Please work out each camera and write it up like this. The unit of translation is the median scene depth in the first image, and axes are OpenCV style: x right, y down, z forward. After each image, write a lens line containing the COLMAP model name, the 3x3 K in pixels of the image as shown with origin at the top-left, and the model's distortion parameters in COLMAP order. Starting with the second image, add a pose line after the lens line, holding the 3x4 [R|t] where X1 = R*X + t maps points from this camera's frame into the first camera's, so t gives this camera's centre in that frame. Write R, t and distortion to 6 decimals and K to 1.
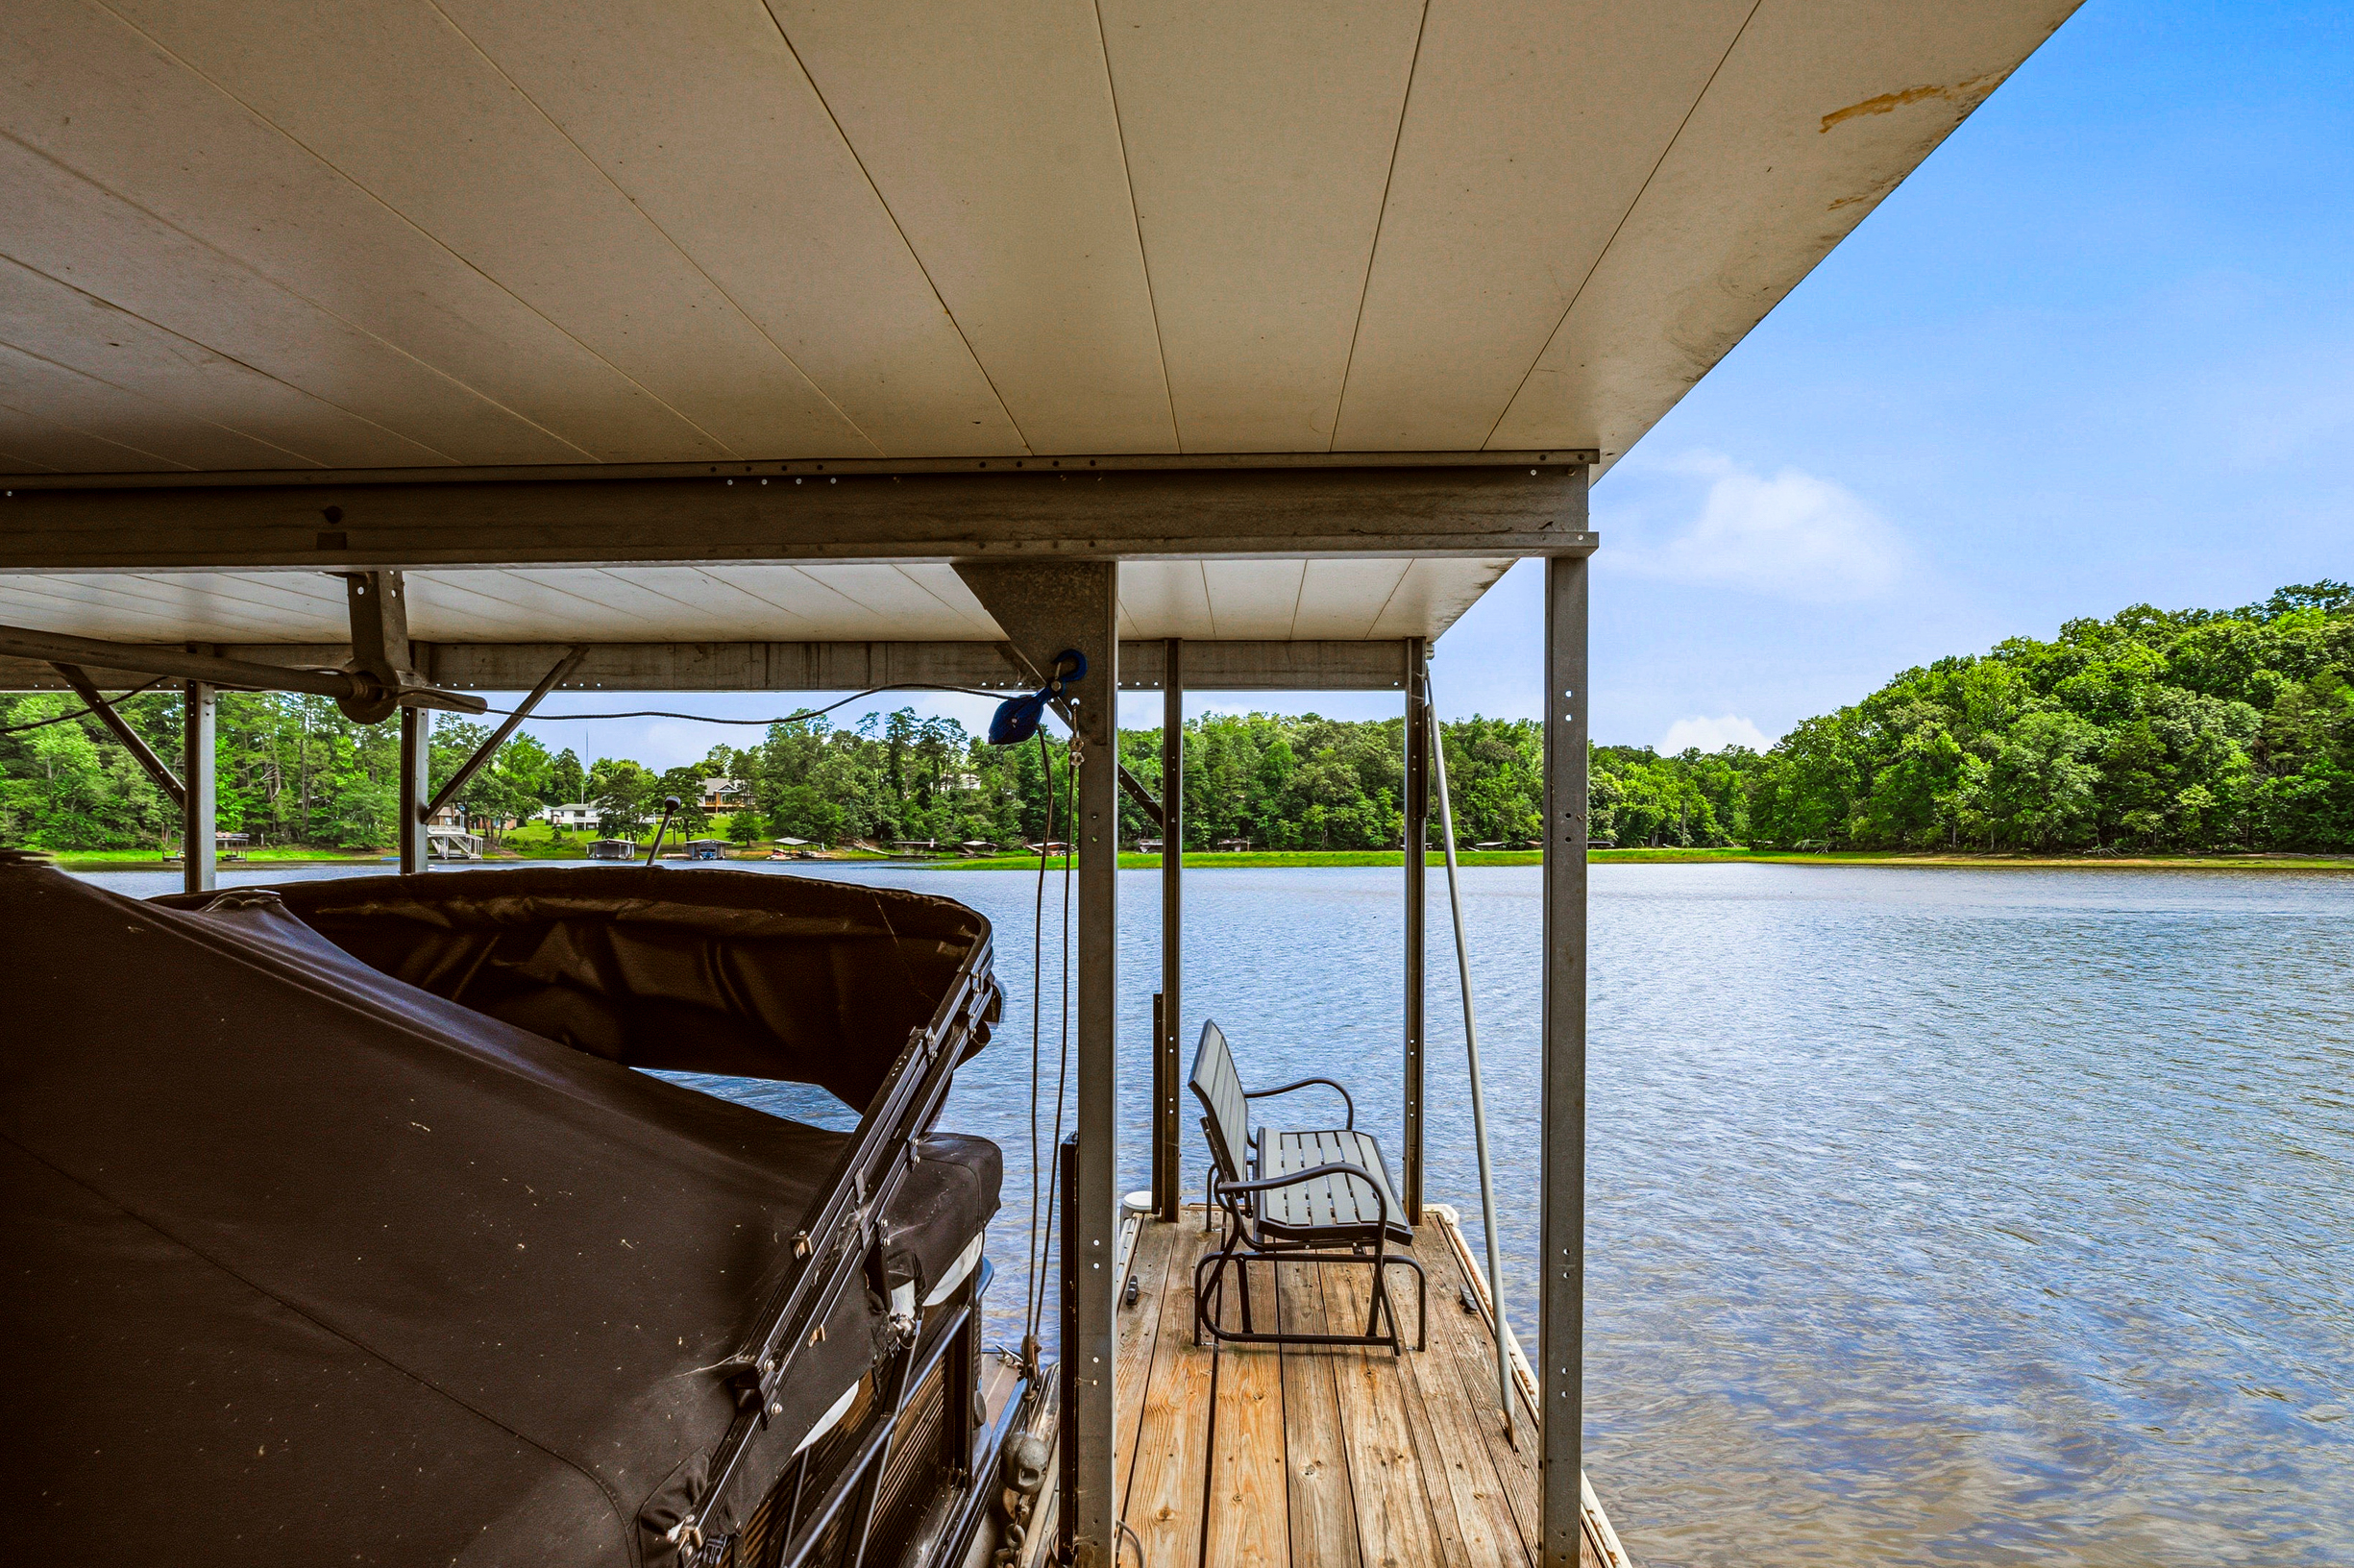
lens RADIAL K [[1133.5, 0, 1191.9], [0, 1133.5, 838.4], [0, 0, 1]] dist [-0.000857, 0.000246]
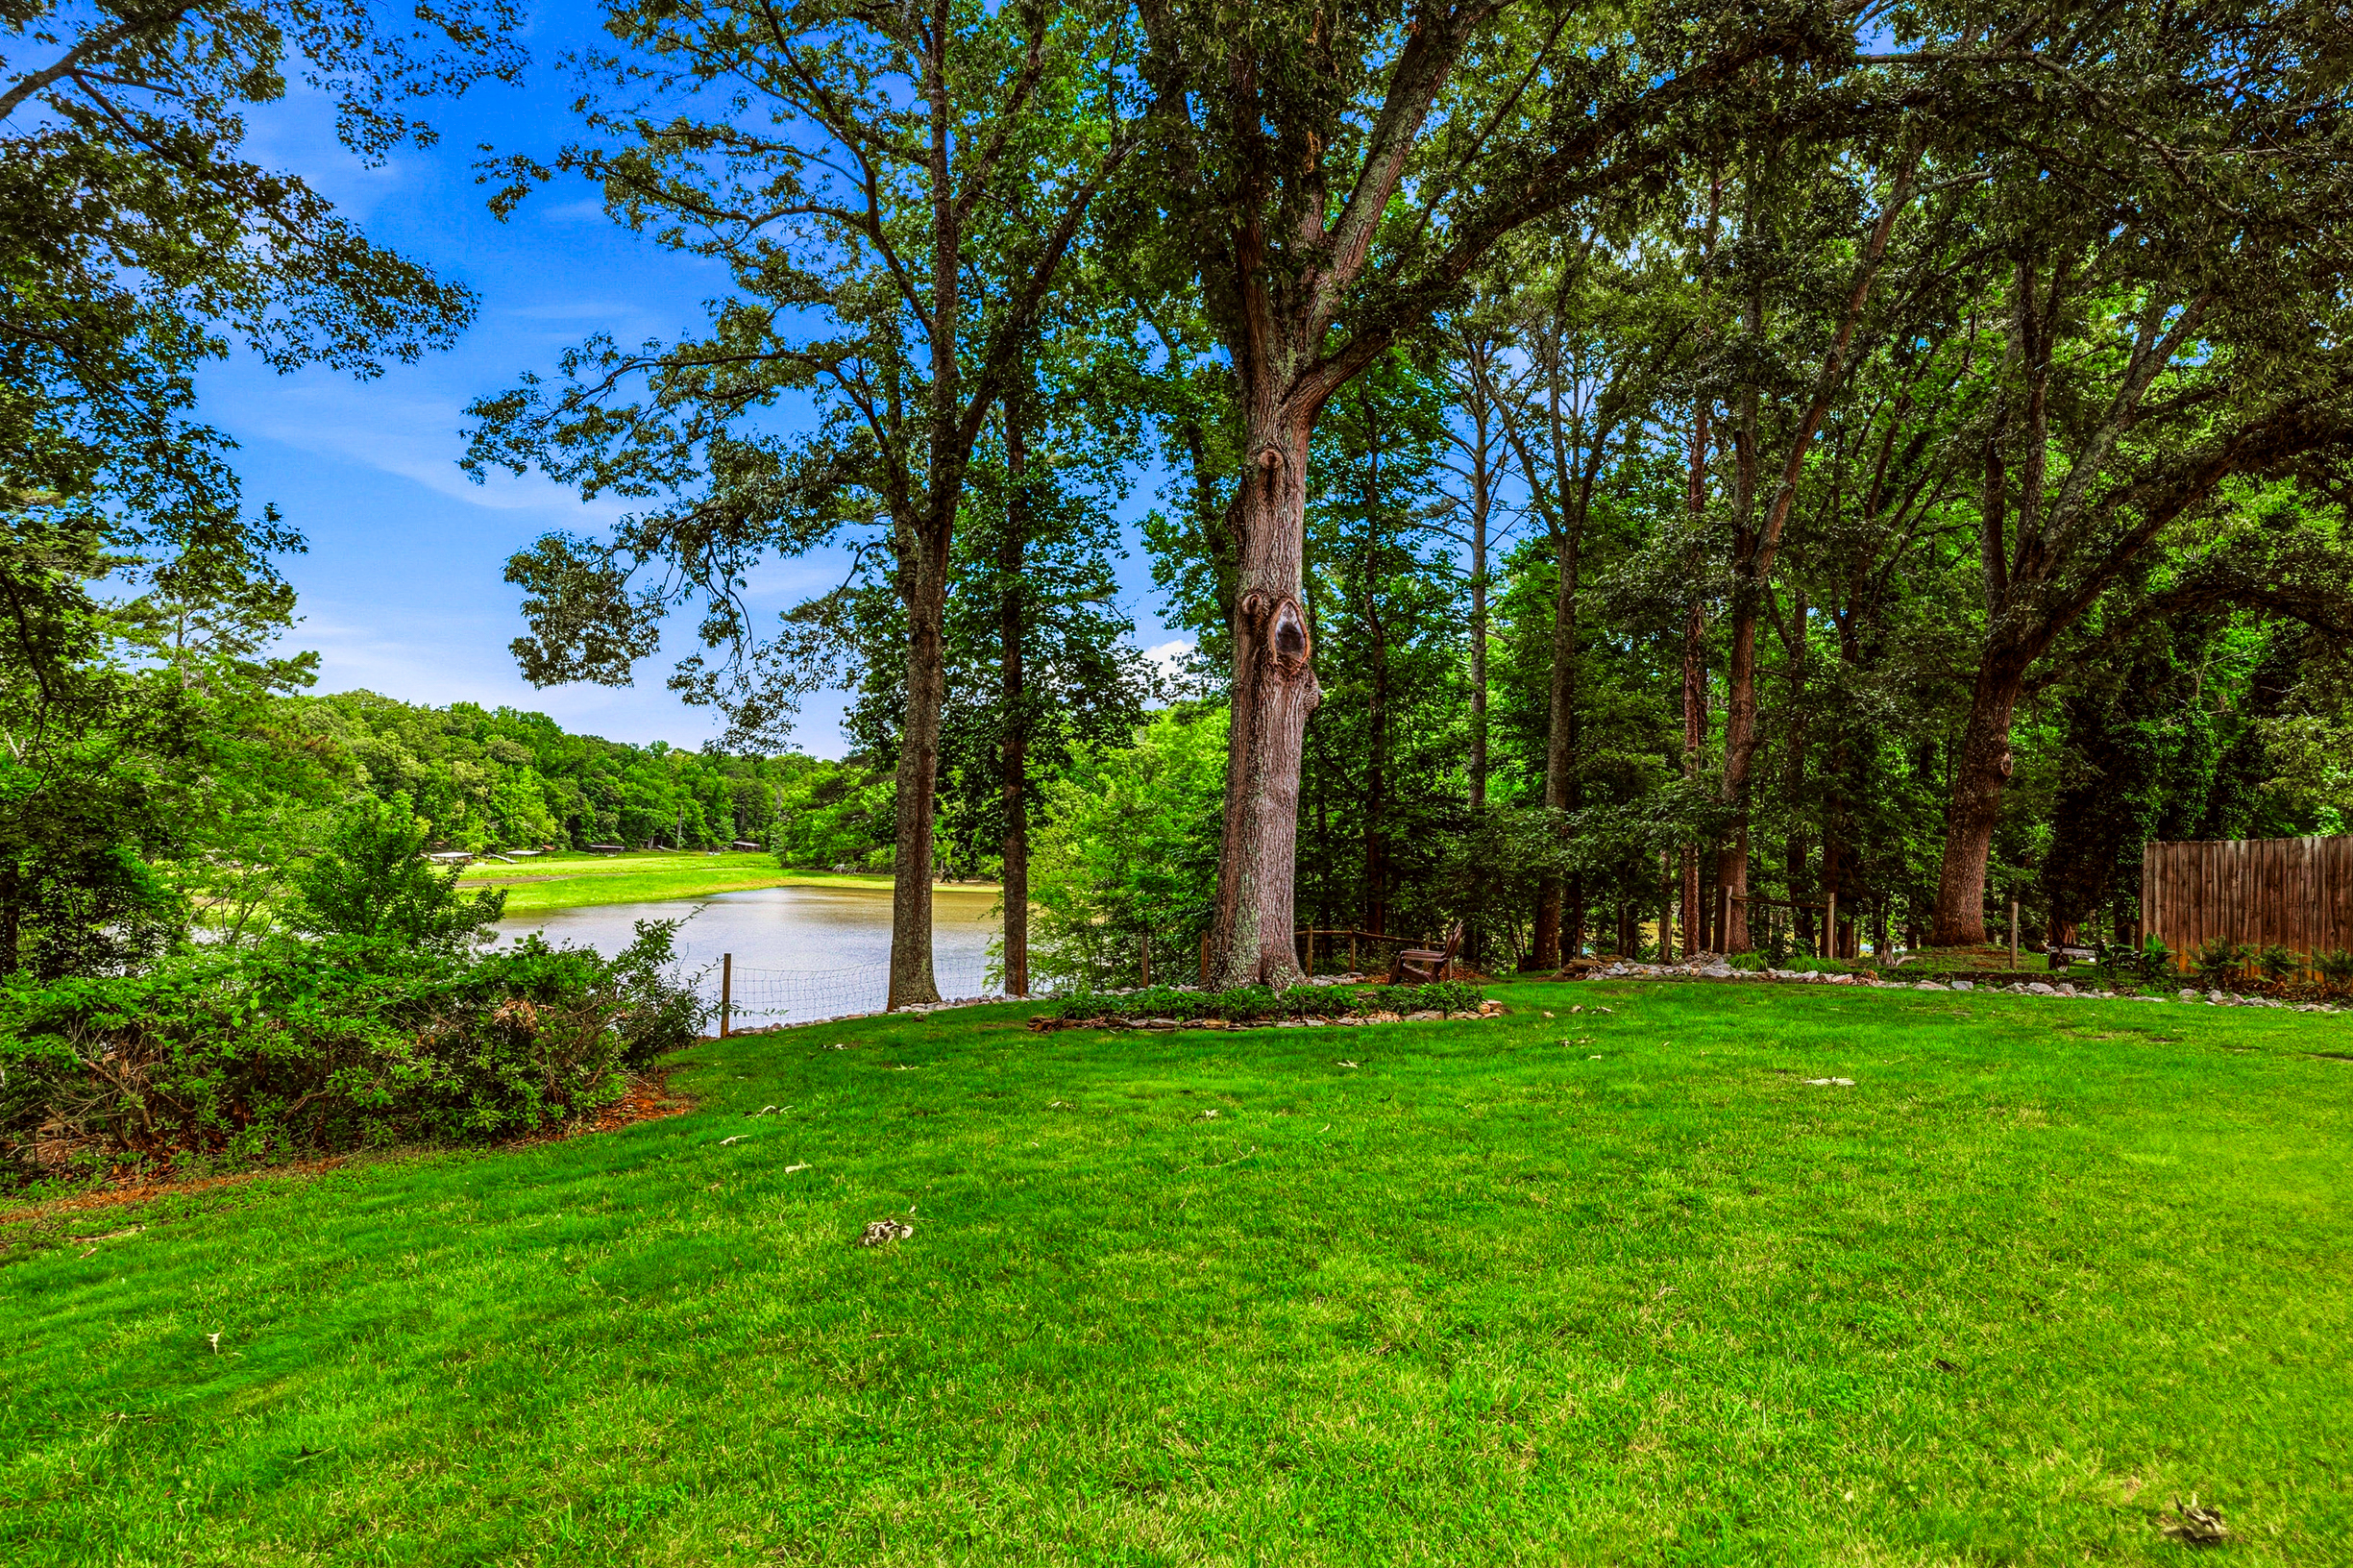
lens RADIAL K [[1442.2, 0, 1259.8], [0, 1442.2, 793.5], [0, 0, 1]] dist [0.002590, 0.002126]
pose [[0.625743, 0.034431, 0.779269, -0.312961], [-0.033759, 0.999285, -0.017044, -0.046234], [-0.779299, -0.015643, 0.626457, -0.285732]]
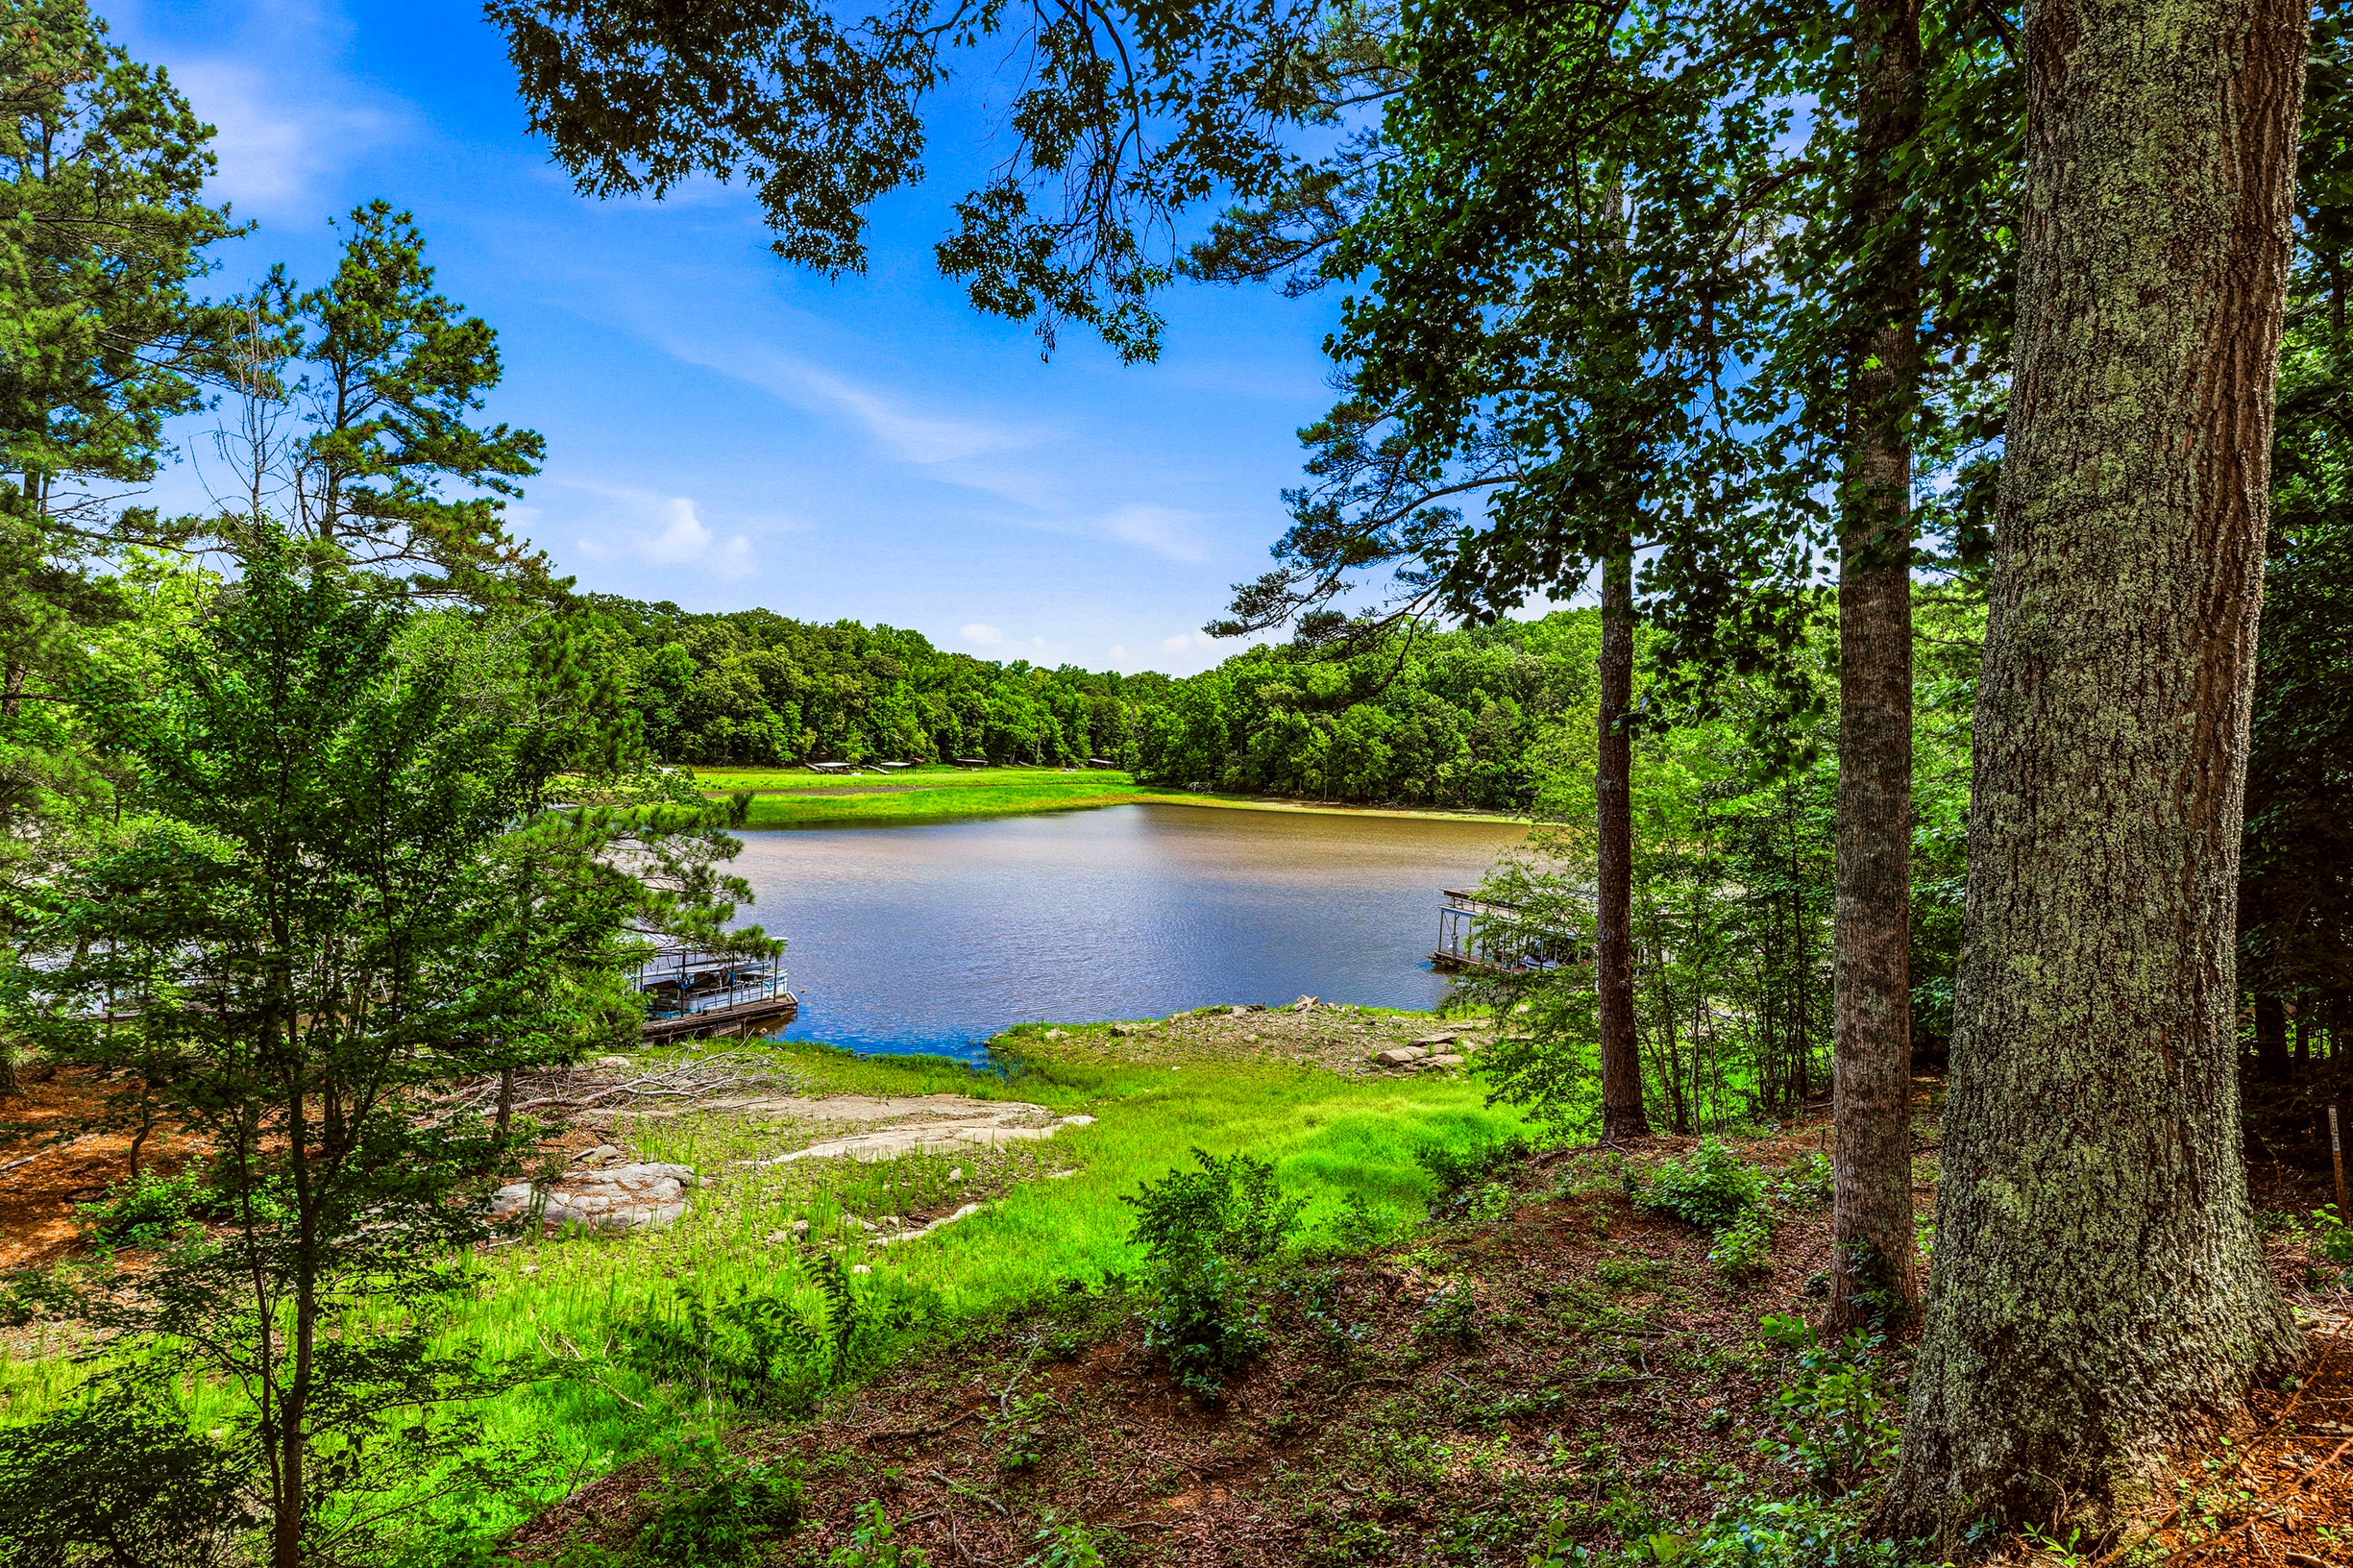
lens RADIAL K [[1446.6, 0, 1177.2], [0, 1446.6, 813.0], [0, 0, 1]] dist [0.026854, 0.000888]
pose [[0.821591, 0.007066, 0.570034, -0.262983], [-0.048895, 0.997112, 0.058112, -0.038592], [-0.567977, -0.075616, 0.819564, -0.203656]]
